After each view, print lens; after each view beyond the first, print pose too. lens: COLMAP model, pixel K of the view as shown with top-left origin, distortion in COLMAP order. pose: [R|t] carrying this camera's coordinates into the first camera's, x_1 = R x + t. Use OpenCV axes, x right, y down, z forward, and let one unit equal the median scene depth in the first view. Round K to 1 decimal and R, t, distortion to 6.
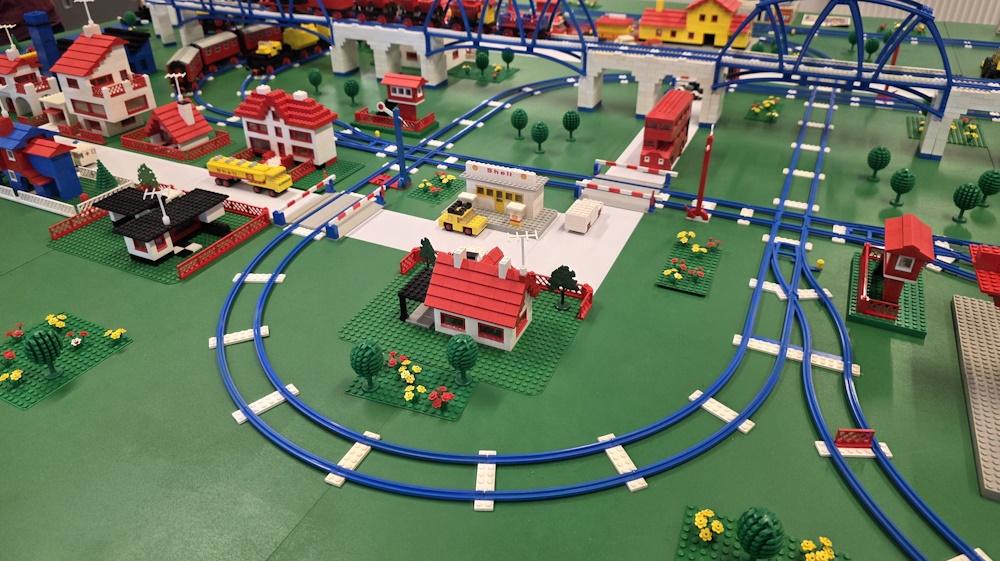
lens RADIAL K [[652.5, 0, 502.8], [0, 652.5, 284.7], [0, 0, 1]] dist [0.028923, -0.012810]
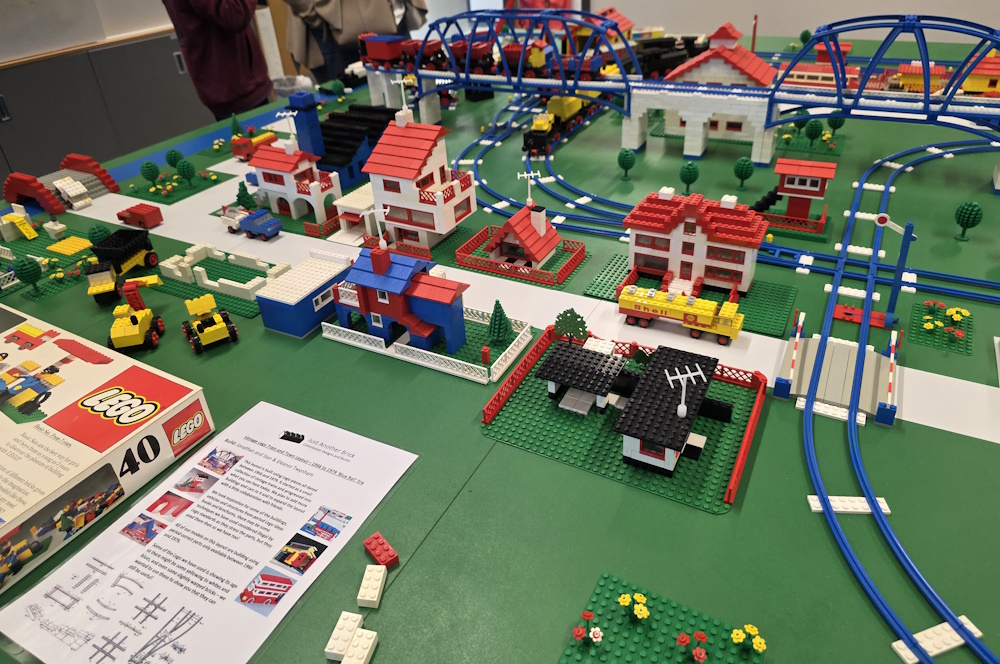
lens RADIAL K [[686.1, 0, 467.3], [0, 686.1, 319.1], [0, 0, 1]] dist [0.009171, -0.010147]
pose [[0.995246, -0.001146, -0.097385, -0.359907], [-0.001464, 0.999642, -0.026734, -0.092201], [0.097380, 0.026750, 0.994888, 0.145216]]
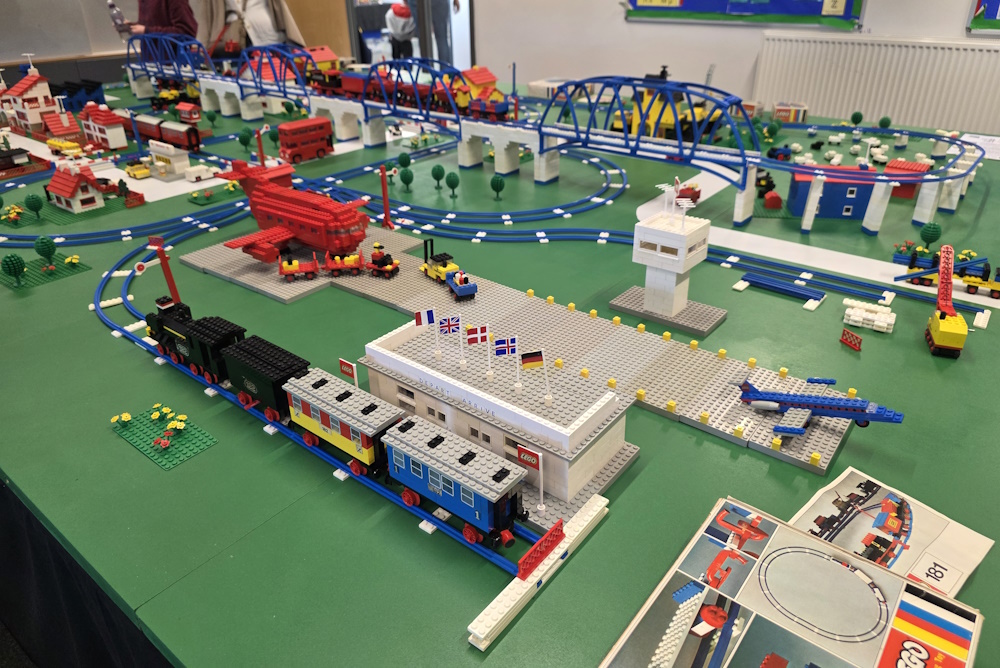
lens RADIAL K [[686.1, 0, 506.6], [0, 686.1, 332.1], [0, 0, 1]] dist [0.009171, -0.010147]
pose [[0.972515, 0.109715, -0.205372, 0.774466], [-0.128653, 0.988358, -0.081215, 0.203596], [0.194070, 0.105405, 0.975308, -0.324424]]
